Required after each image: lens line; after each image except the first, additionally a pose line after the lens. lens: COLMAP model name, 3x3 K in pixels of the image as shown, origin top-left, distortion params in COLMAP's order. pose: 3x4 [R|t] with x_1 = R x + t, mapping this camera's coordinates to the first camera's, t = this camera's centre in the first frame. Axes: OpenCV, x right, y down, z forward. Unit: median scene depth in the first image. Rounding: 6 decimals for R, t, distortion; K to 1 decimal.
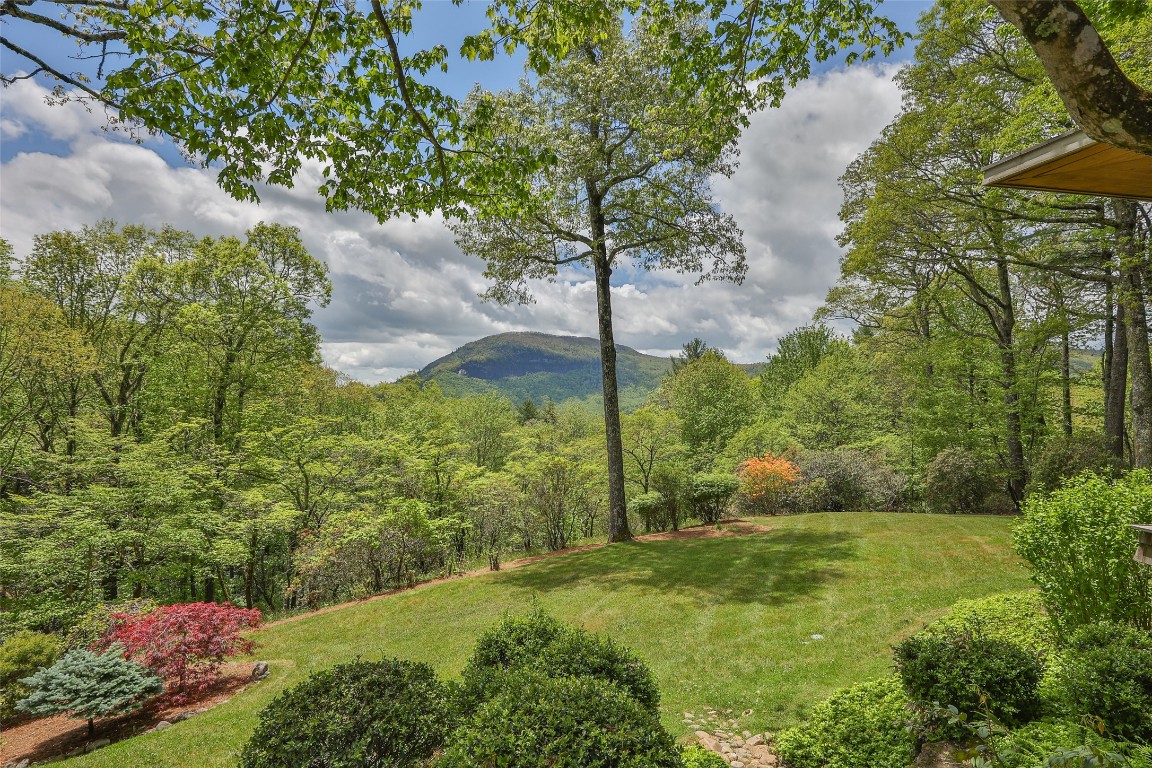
lens RADIAL K [[550.1, 0, 580.7], [0, 550.1, 380.9], [0, 0, 1]] dist [-0.024958, 0.014981]
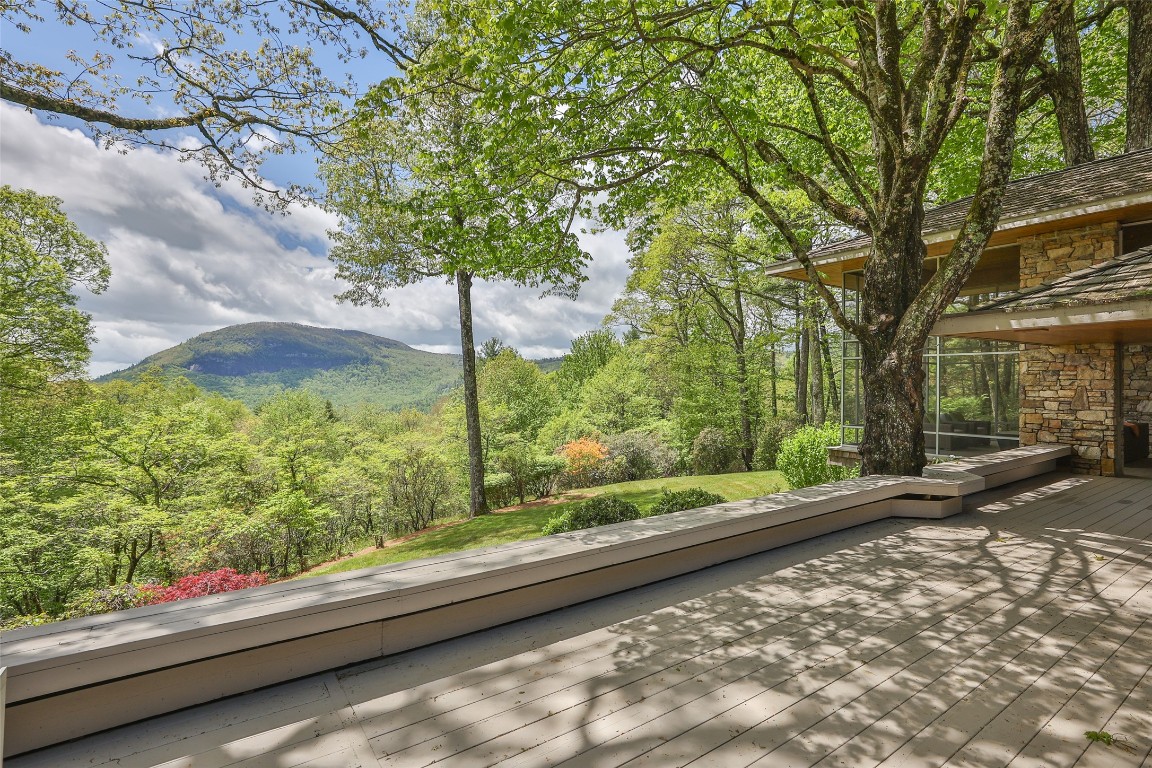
lens RADIAL K [[550.1, 0, 580.7], [0, 550.1, 380.9], [0, 0, 1]] dist [-0.024958, 0.014981]
pose [[0.919812, -0.005550, 0.392320, -0.117093], [0.002804, 0.999967, 0.007571, -0.001671], [-0.392350, -0.005863, 0.919797, -0.097539]]
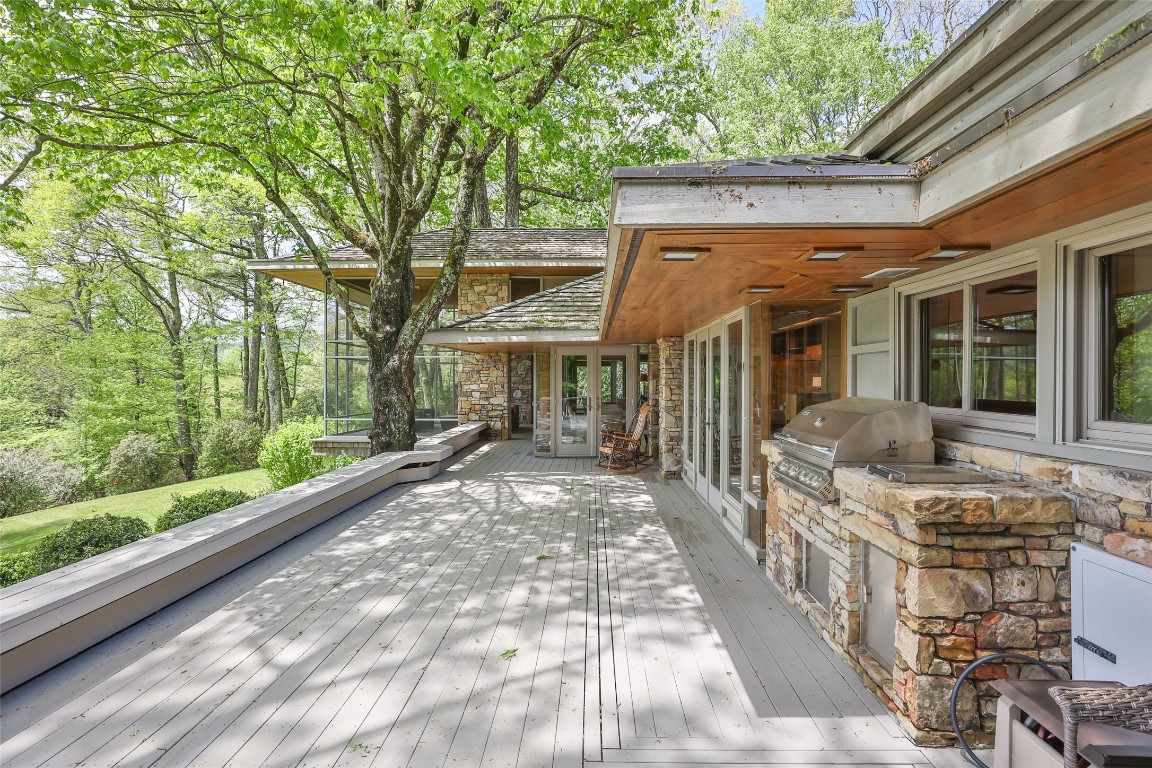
lens RADIAL K [[550.1, 0, 580.7], [0, 550.1, 380.9], [0, 0, 1]] dist [-0.024958, 0.014981]
pose [[0.222538, -0.013355, 0.974832, -0.158727], [-0.003642, 0.999888, 0.014530, -0.002534], [-0.974917, -0.006784, 0.222465, -0.099929]]
